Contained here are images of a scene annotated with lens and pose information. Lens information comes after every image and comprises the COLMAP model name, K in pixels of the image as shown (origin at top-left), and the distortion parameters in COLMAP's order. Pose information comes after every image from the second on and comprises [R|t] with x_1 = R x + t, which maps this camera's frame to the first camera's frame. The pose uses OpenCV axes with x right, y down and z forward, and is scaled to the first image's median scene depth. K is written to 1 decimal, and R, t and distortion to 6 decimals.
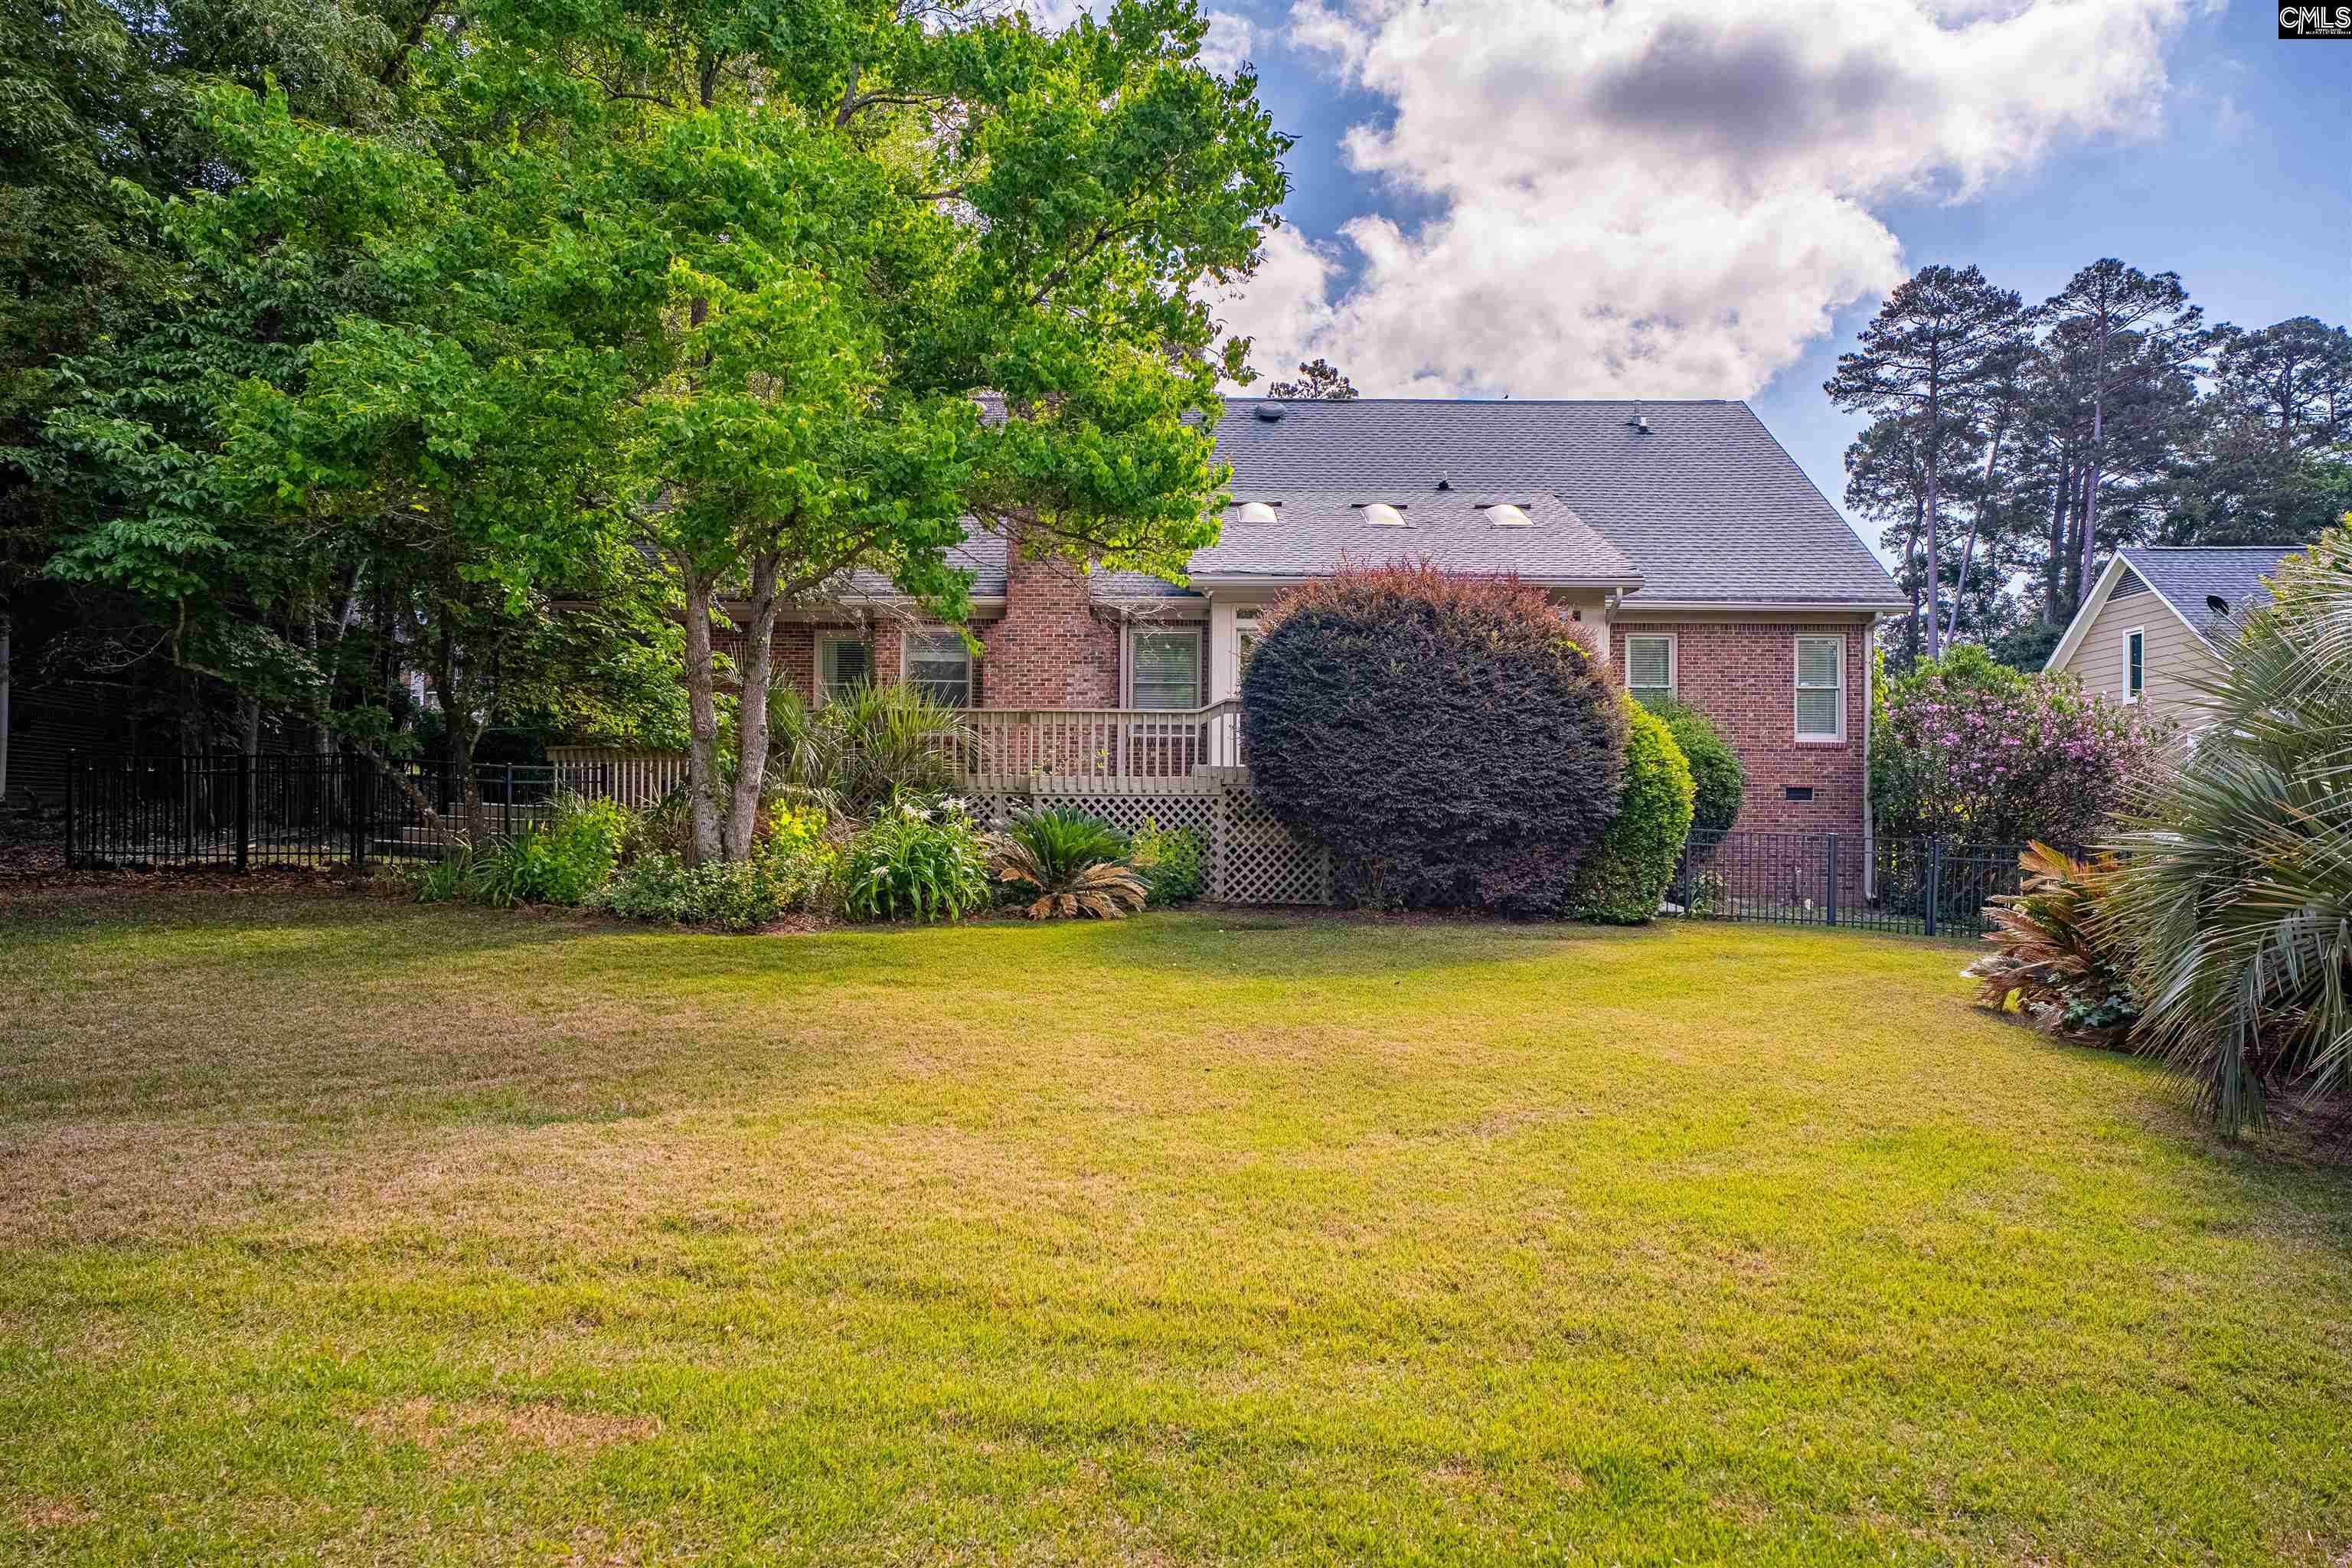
lens RADIAL K [[1514.9, 0, 1176.0], [0, 1514.9, 784.0], [0, 0, 1]] dist [0.003036, 0.053034]
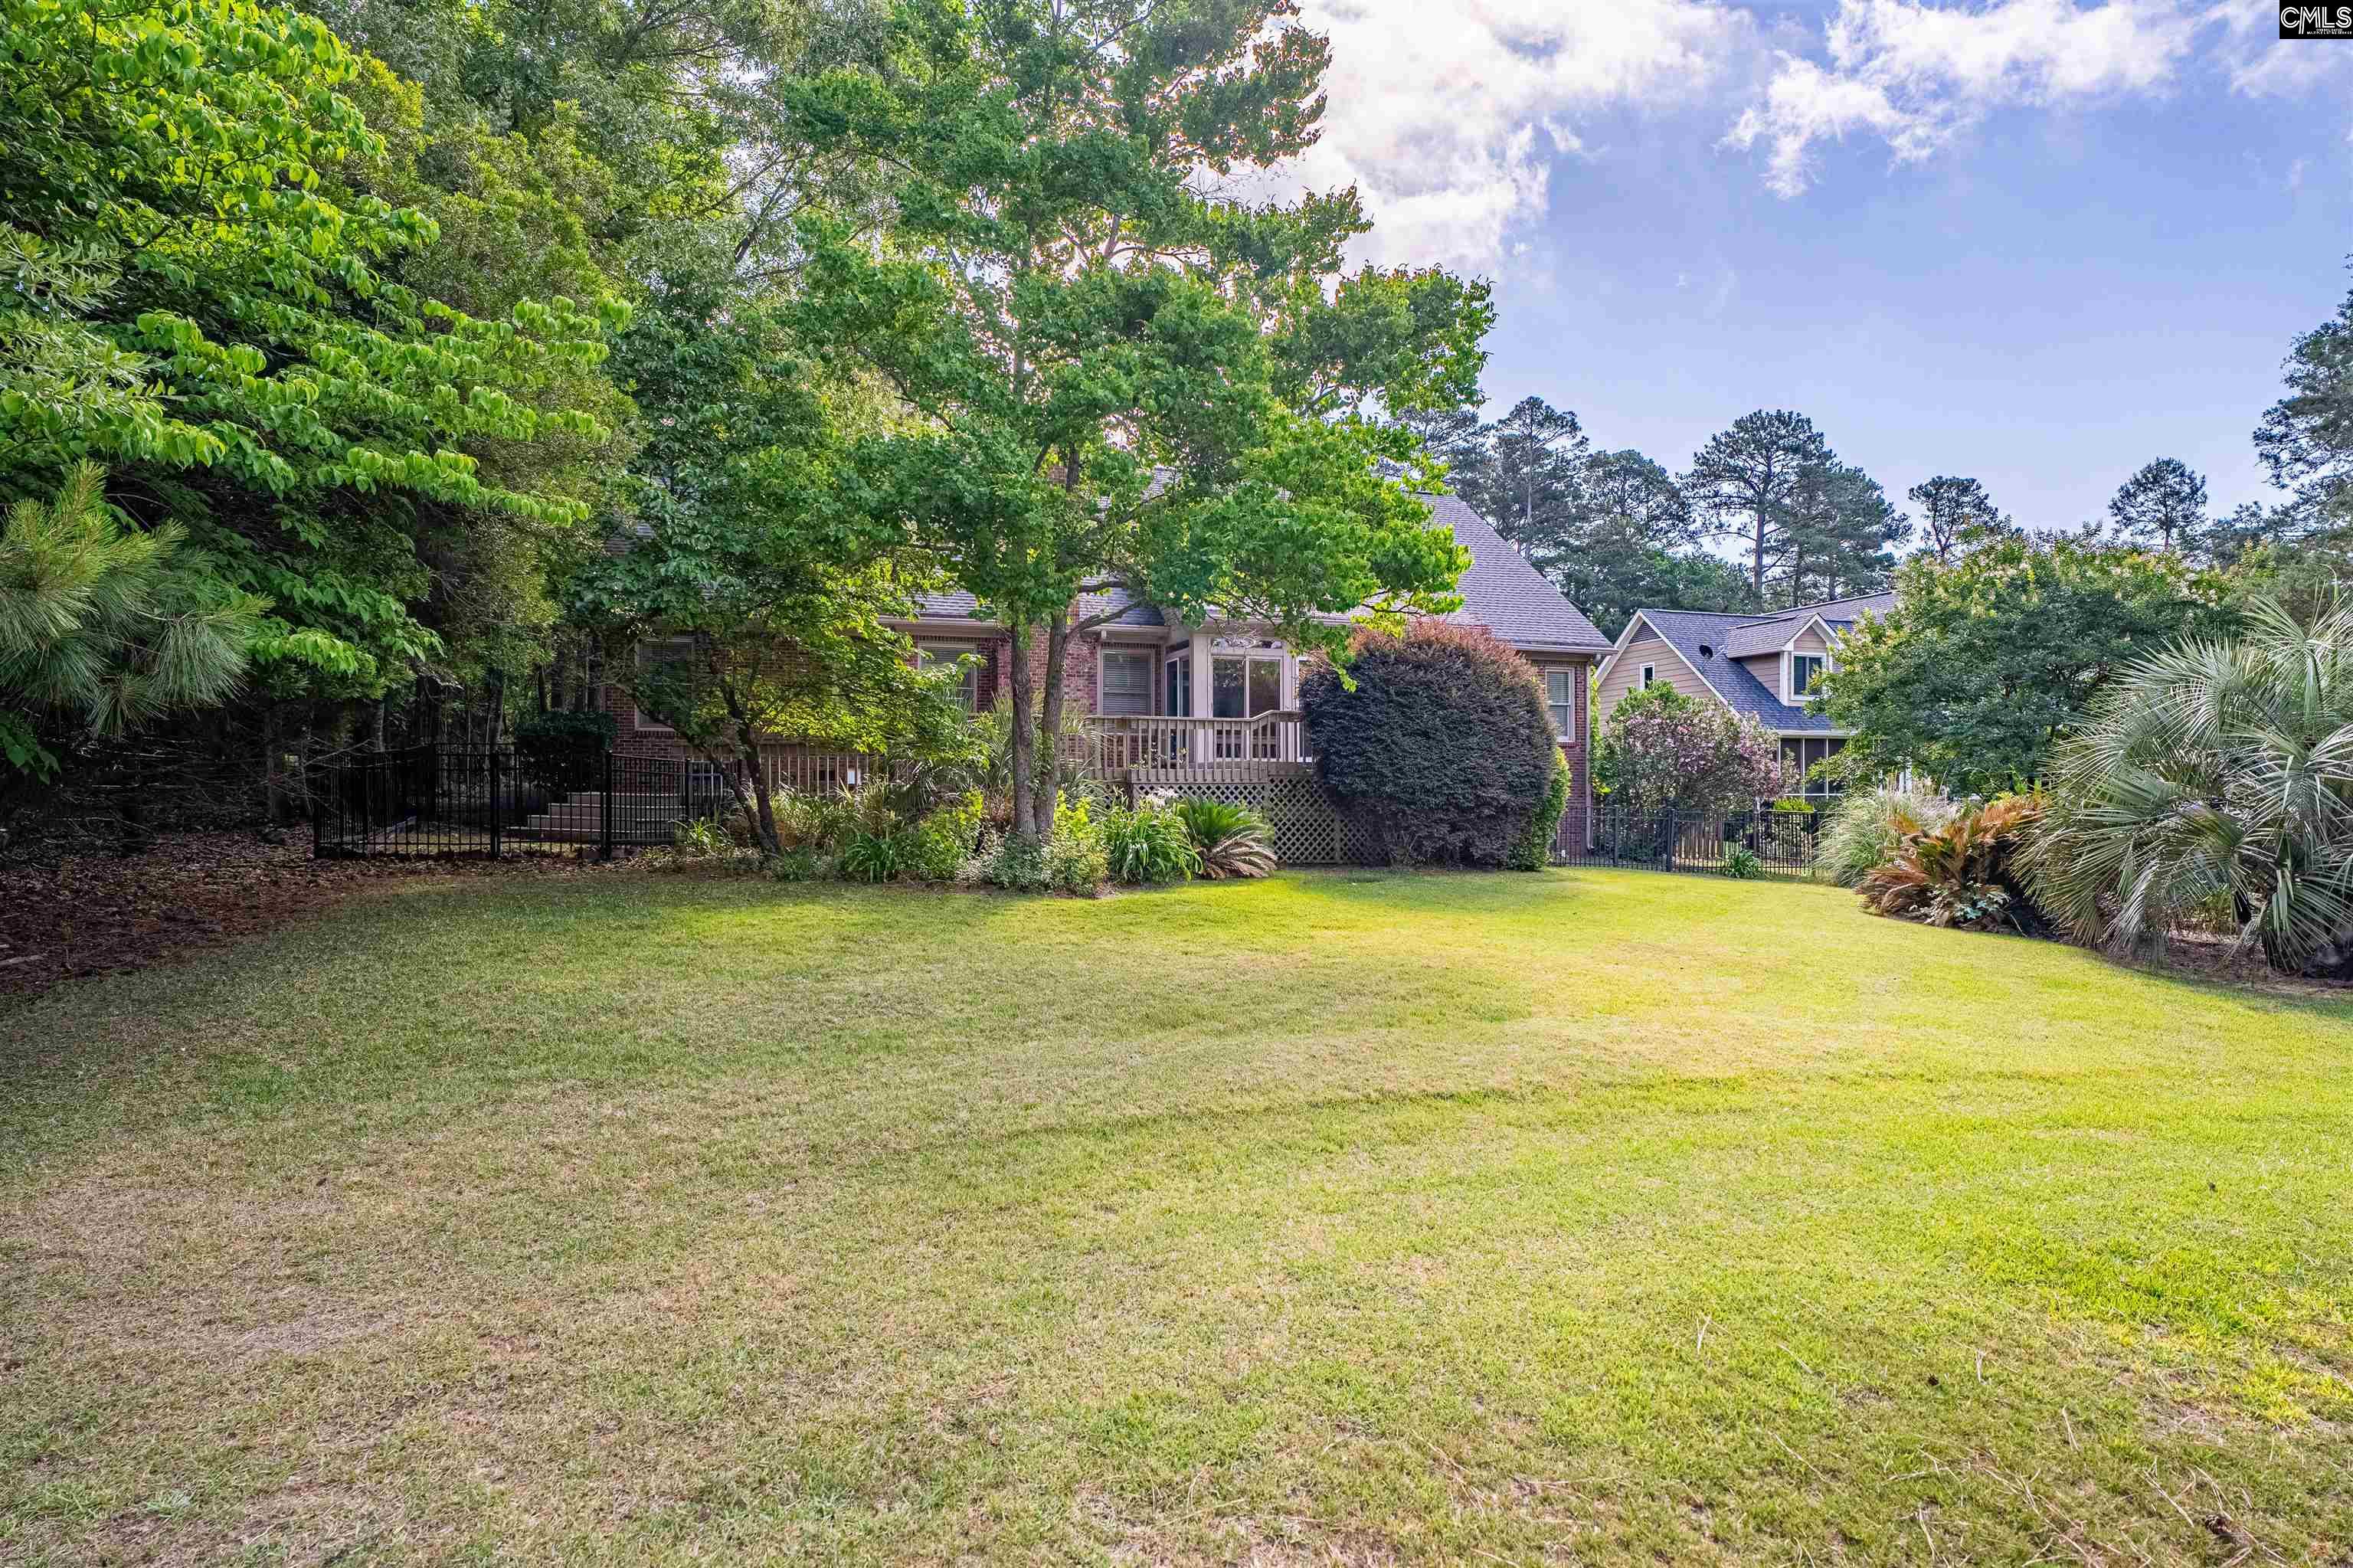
lens RADIAL K [[1275.4, 0, 1176.5], [0, 1275.4, 784.0], [0, 0, 1]] dist [-0.001083, -0.000073]
pose [[0.938078, -0.006571, 0.346361, -0.122931], [-0.000142, 0.999813, 0.019353, -0.003771], [-0.346424, -0.018204, 0.937901, -0.007182]]
